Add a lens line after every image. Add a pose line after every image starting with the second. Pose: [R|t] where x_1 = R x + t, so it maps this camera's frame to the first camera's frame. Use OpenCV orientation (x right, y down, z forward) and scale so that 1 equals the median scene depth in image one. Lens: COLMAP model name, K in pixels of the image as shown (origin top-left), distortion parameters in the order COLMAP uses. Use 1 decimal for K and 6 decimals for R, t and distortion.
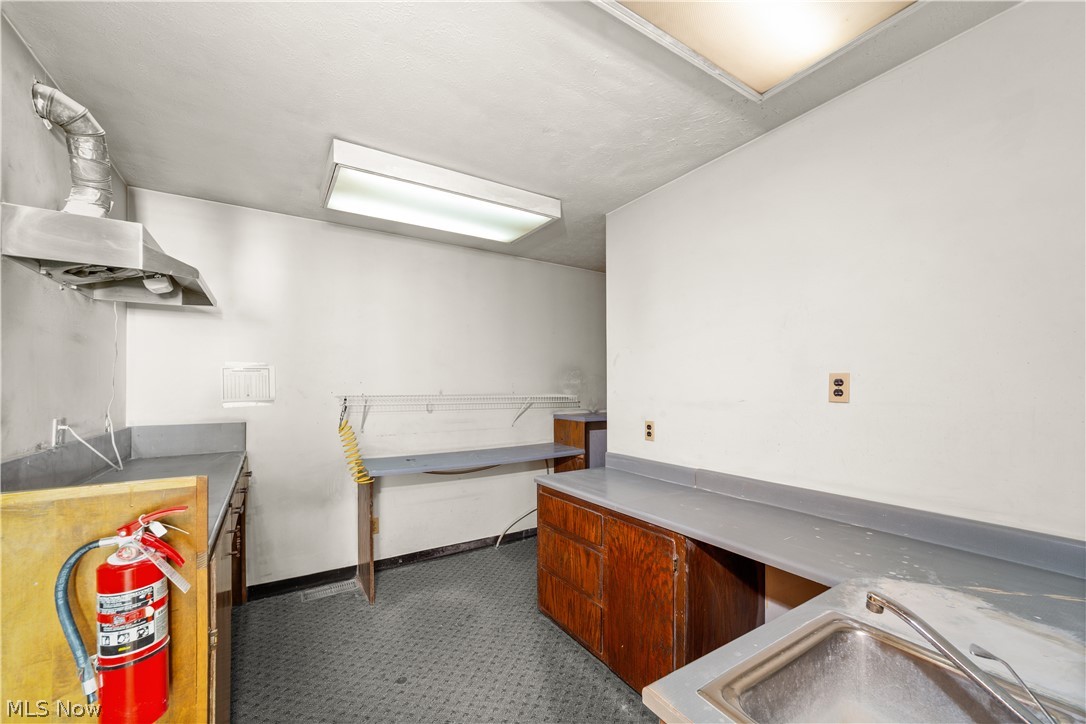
lens RADIAL K [[428.5, 0, 540.1], [0, 428.5, 369.2], [0, 0, 1]] dist [-0.001483, -0.000035]
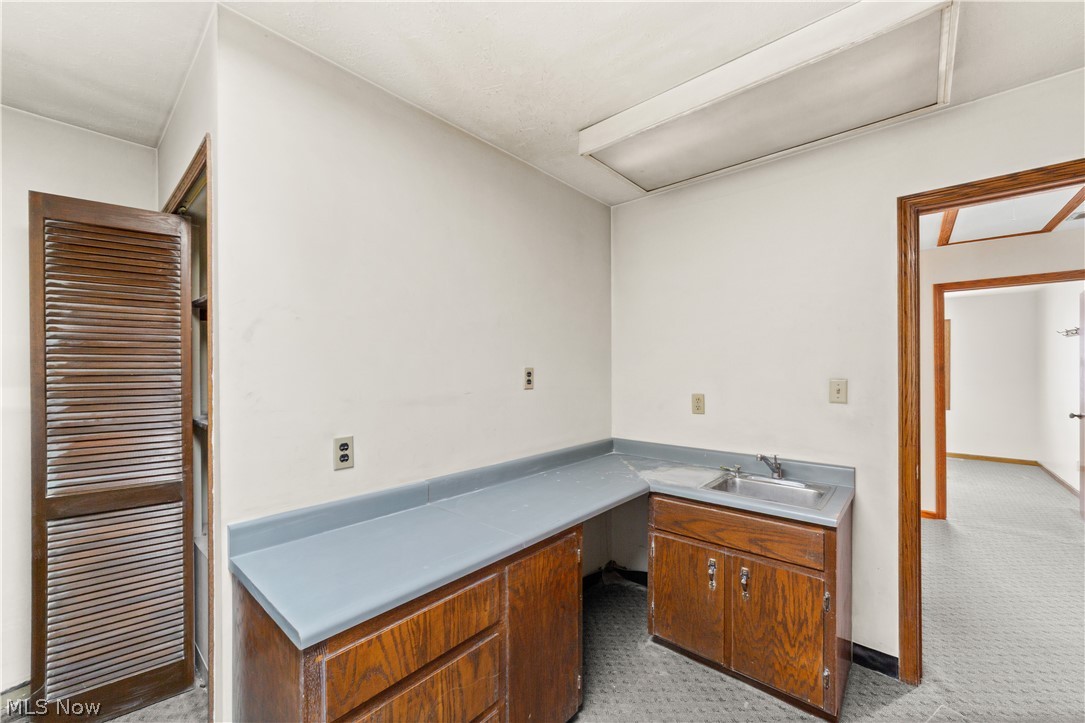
lens RADIAL K [[428.1, 0, 539.6], [0, 428.1, 368.7], [0, 0, 1]] dist [-0.001483, -0.000035]
pose [[-0.271125, 0.004422, 0.962534, -0.530316], [-0.033896, 0.999325, -0.014138, 0.027248], [-0.961947, -0.036459, -0.270792, 1.148465]]
